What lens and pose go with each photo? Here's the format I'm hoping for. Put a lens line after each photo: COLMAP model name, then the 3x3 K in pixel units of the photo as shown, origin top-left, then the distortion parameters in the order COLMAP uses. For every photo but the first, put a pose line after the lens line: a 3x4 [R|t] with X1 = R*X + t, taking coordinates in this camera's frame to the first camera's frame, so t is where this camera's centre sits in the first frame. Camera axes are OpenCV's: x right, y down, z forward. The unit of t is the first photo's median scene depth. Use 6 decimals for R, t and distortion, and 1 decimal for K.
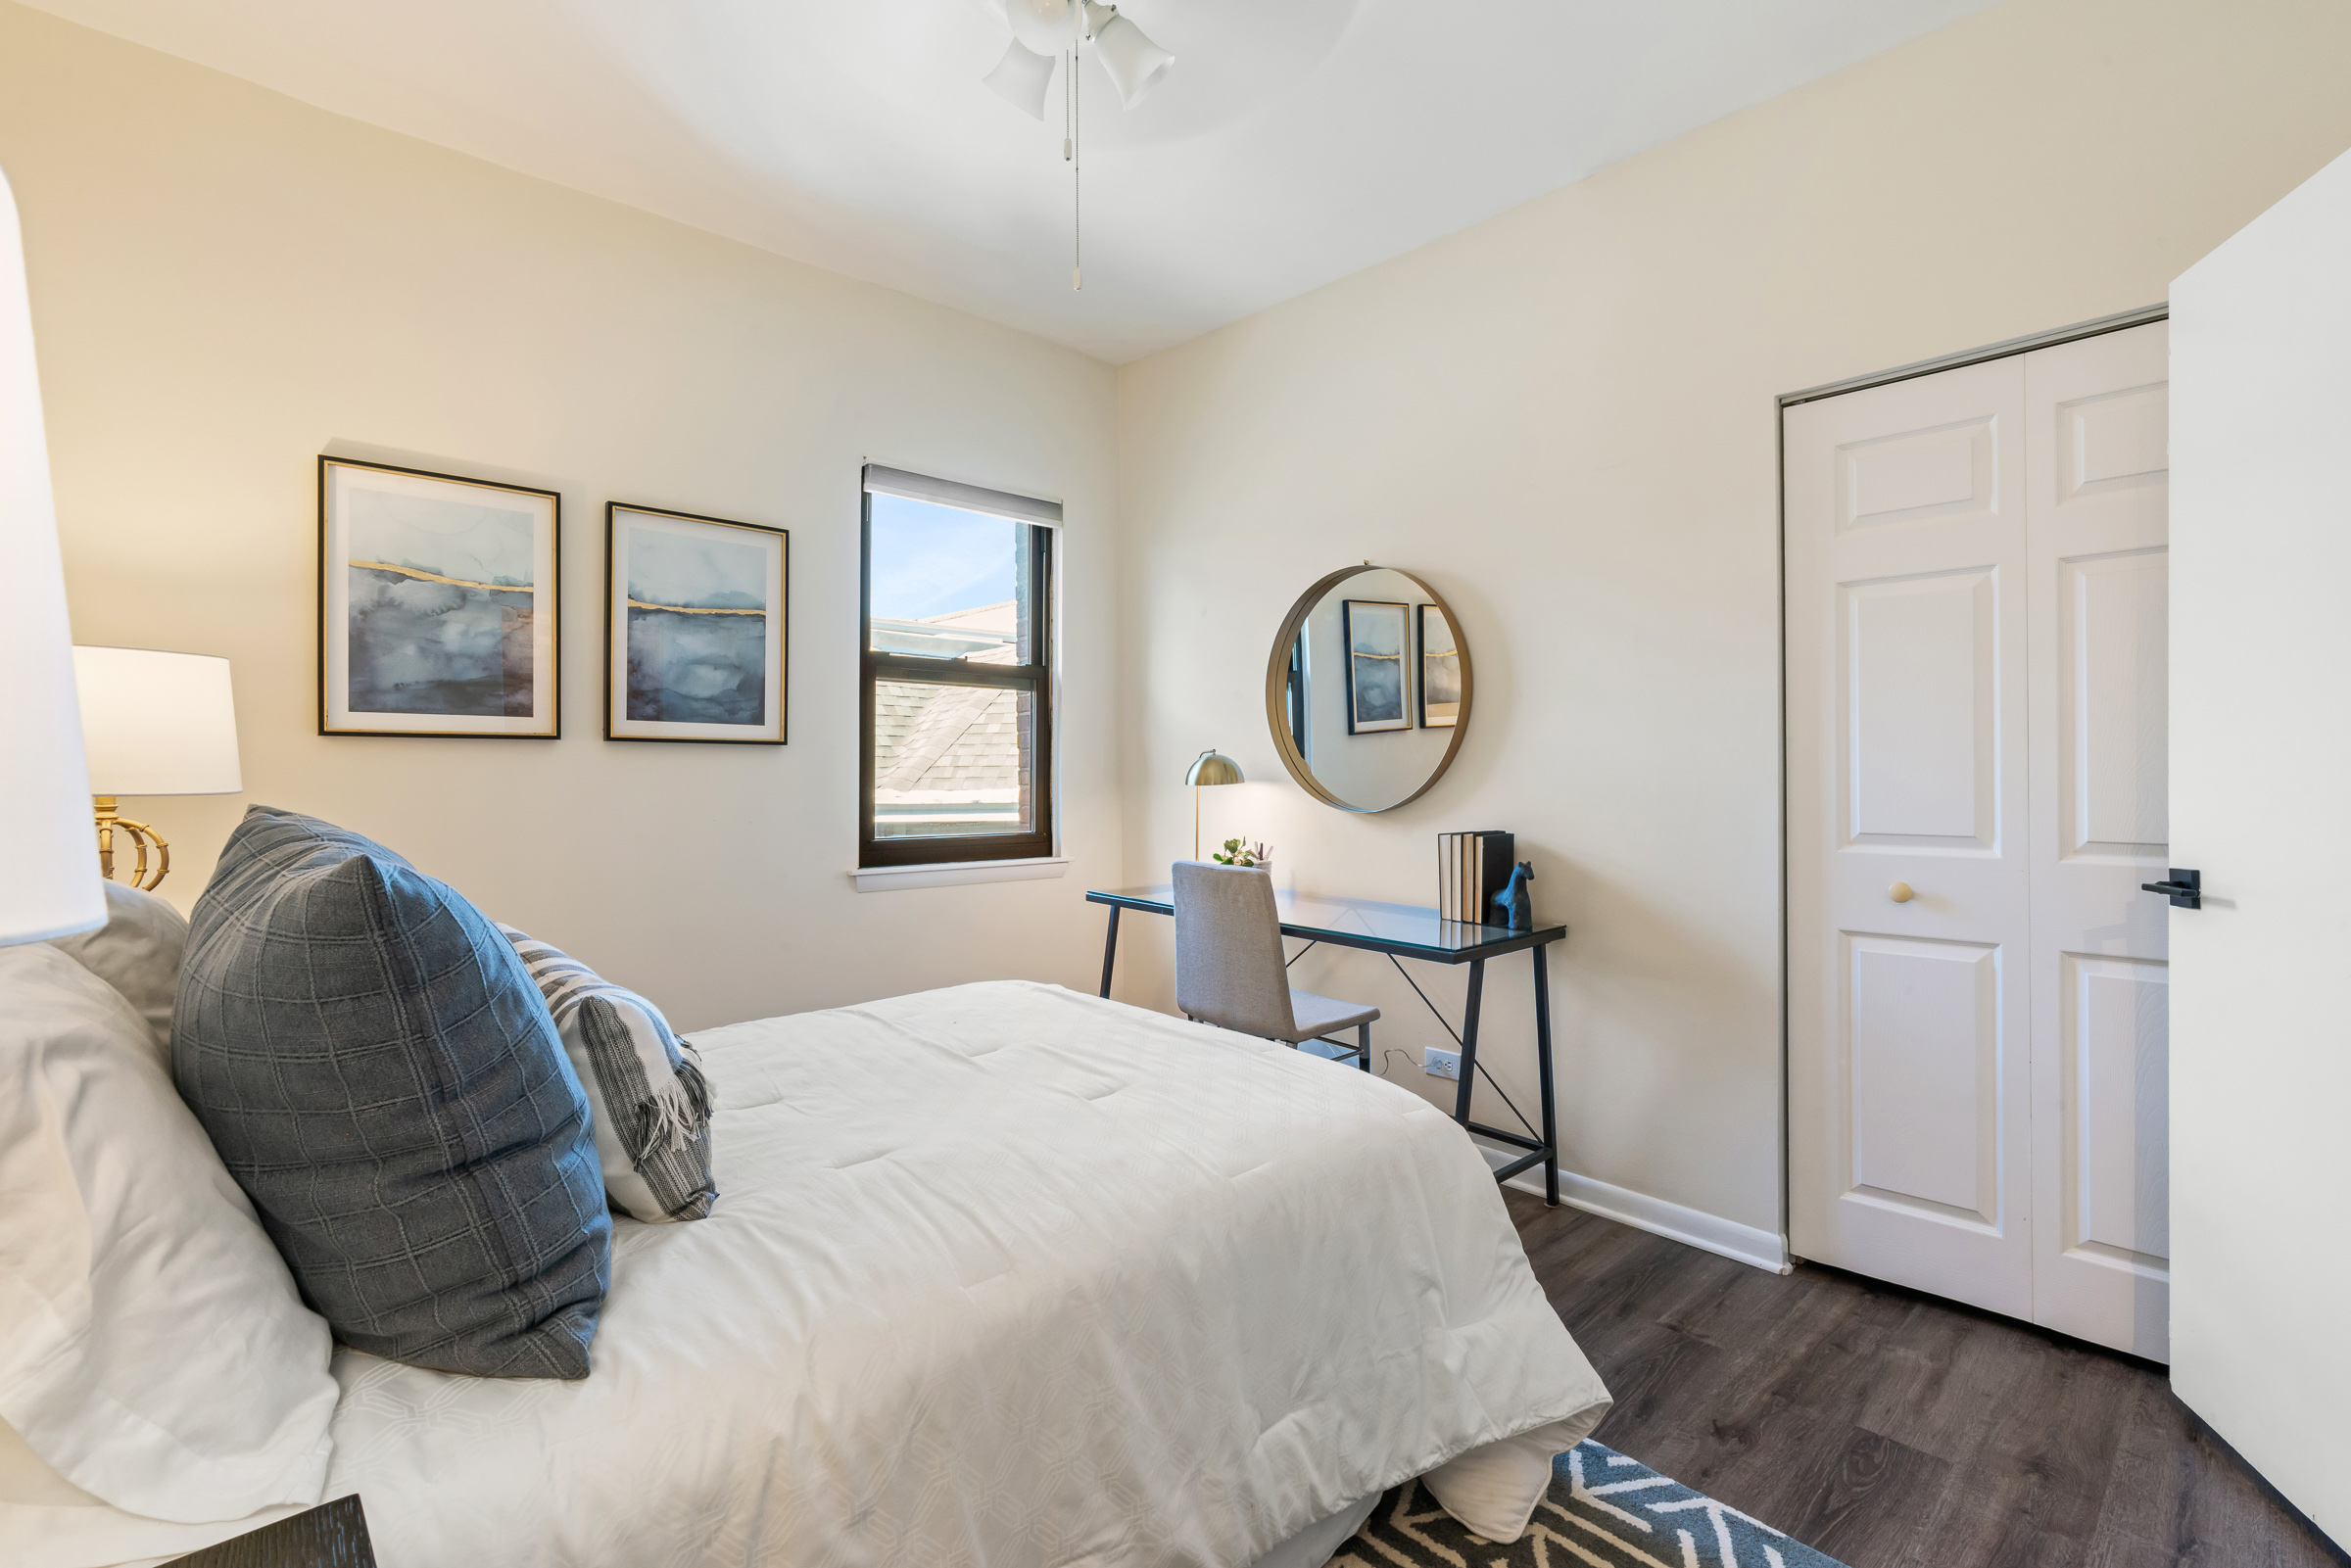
lens RADIAL K [[1073.0, 0, 1163.0], [0, 1073.0, 769.7], [0, 0, 1]] dist [-0.003410, 0.000160]
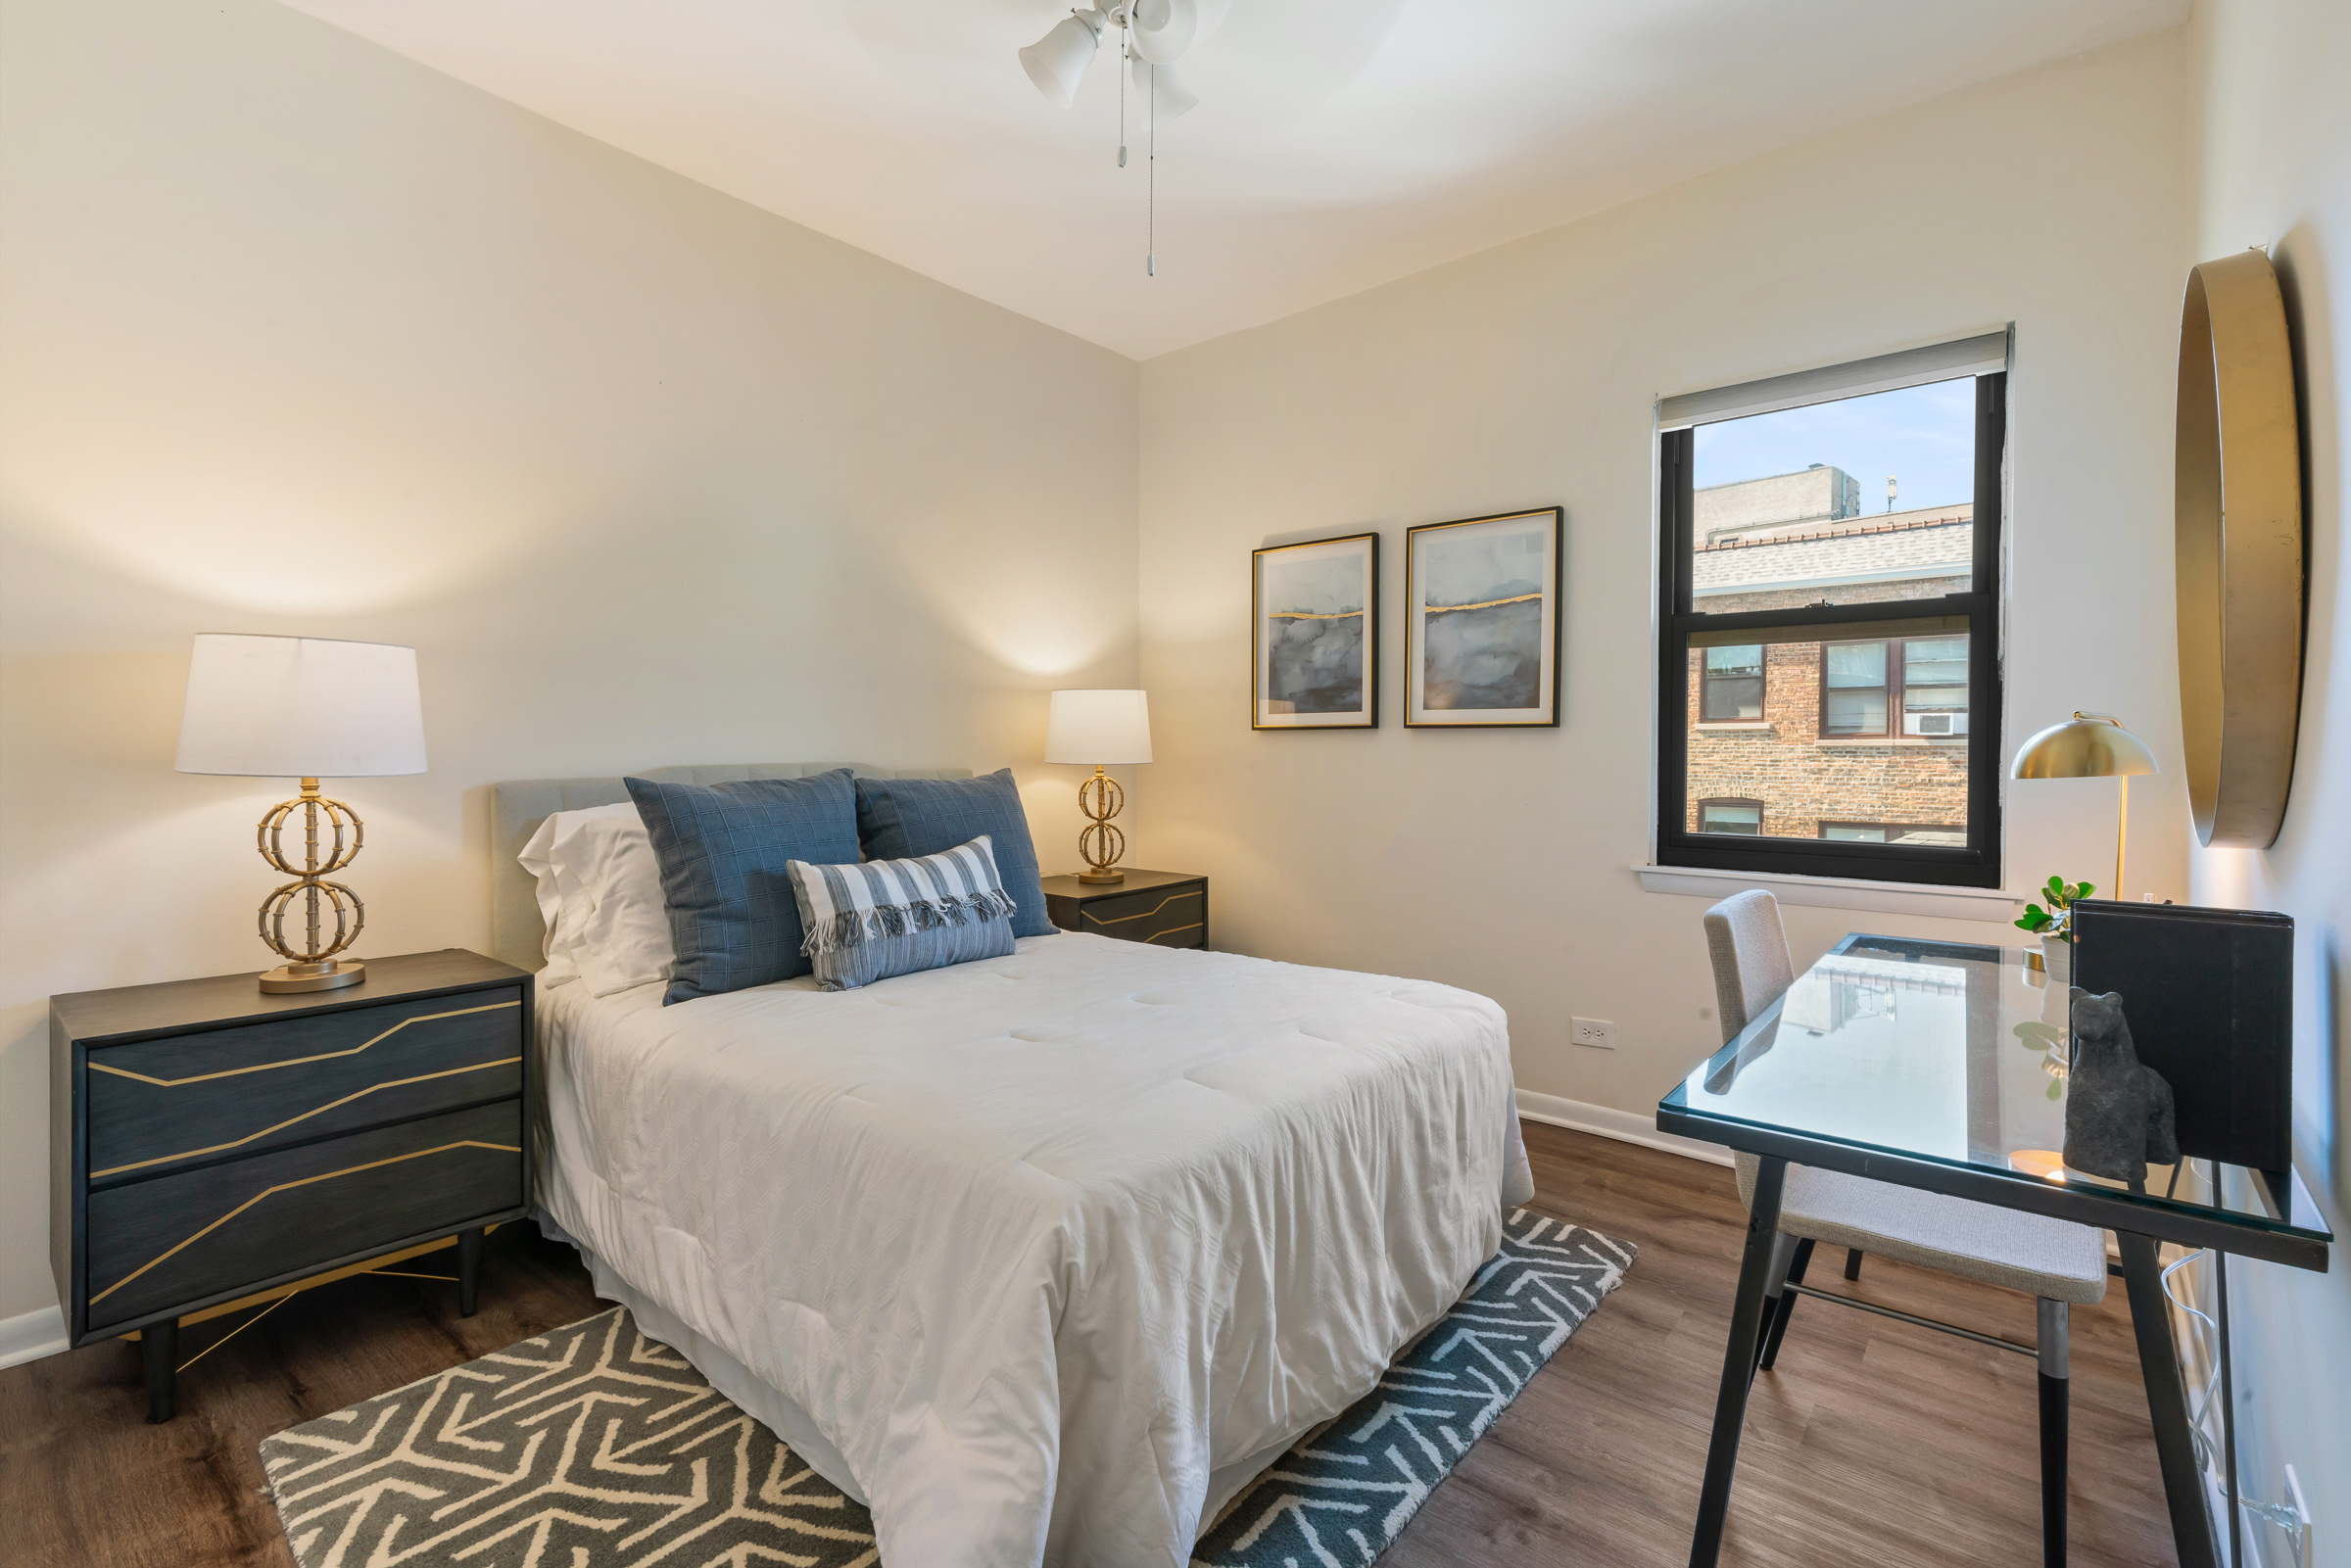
lens RADIAL K [[1073.0, 0, 1163.0], [0, 1073.0, 769.7], [0, 0, 1]] dist [-0.003410, 0.000160]
pose [[0.115047, 0.005700, -0.993344, 0.622276], [-0.010269, 0.999937, 0.004548, 0.016182], [0.993307, 0.009677, 0.115099, 0.574599]]
